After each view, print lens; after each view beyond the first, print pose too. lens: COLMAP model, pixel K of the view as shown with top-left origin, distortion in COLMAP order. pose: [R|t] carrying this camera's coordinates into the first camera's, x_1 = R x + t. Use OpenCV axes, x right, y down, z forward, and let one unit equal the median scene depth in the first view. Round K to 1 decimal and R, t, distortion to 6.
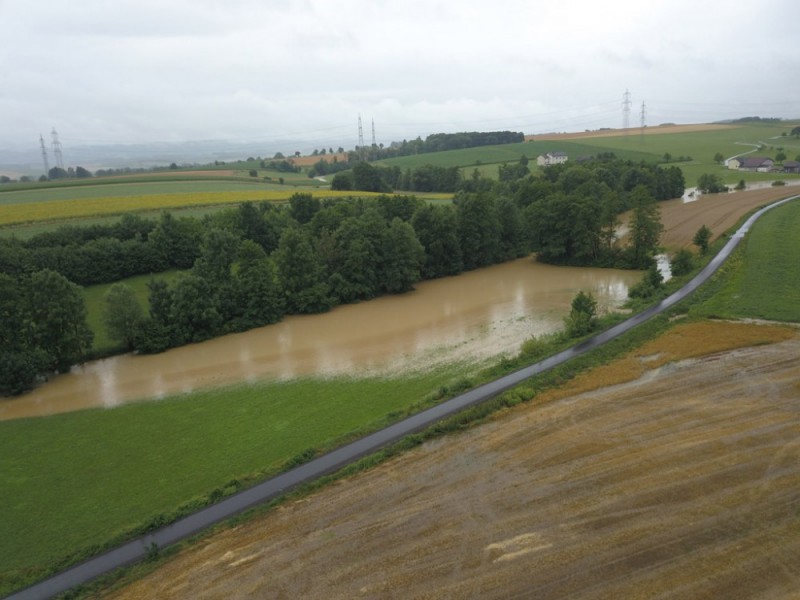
lens RADIAL K [[613.9, 0, 405.2], [0, 613.9, 299.5], [0, 0, 1]] dist [0.013625, -0.011973]
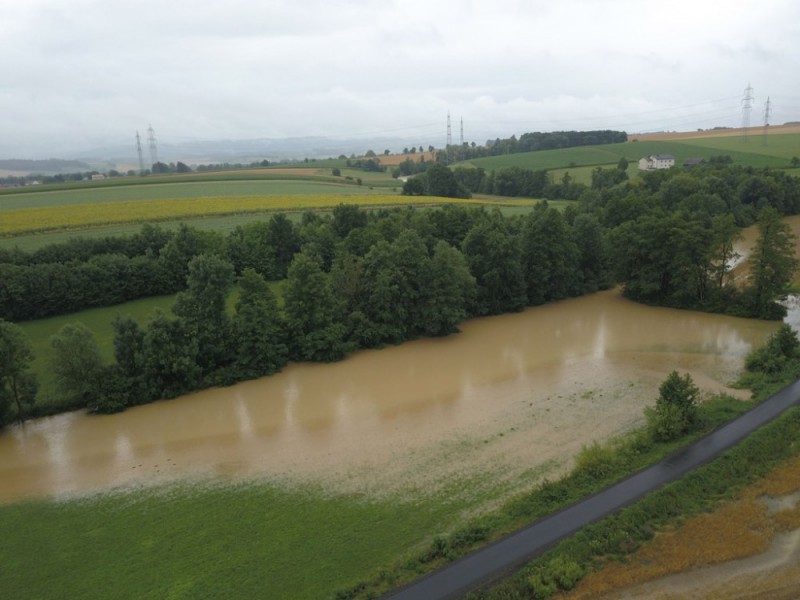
lens RADIAL K [[613.9, 0, 405.2], [0, 613.9, 299.5], [0, 0, 1]] dist [0.013625, -0.011973]
pose [[0.988118, 0.046195, -0.146590, 0.029419], [-0.045624, 0.998932, 0.007257, -0.029613], [0.146769, -0.000483, 0.989171, 0.094679]]
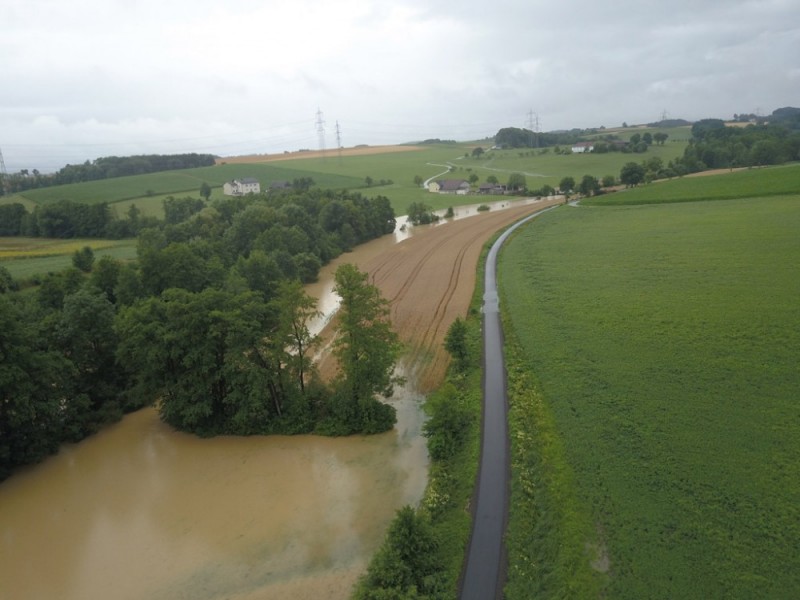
lens RADIAL K [[613.9, 0, 405.2], [0, 613.9, 299.5], [0, 0, 1]] dist [0.013625, -0.011973]
pose [[0.896764, -0.108061, 0.429111, 0.107458], [0.122105, 0.992503, -0.005241, -0.076117], [-0.425328, 0.057097, 0.903236, 0.273554]]
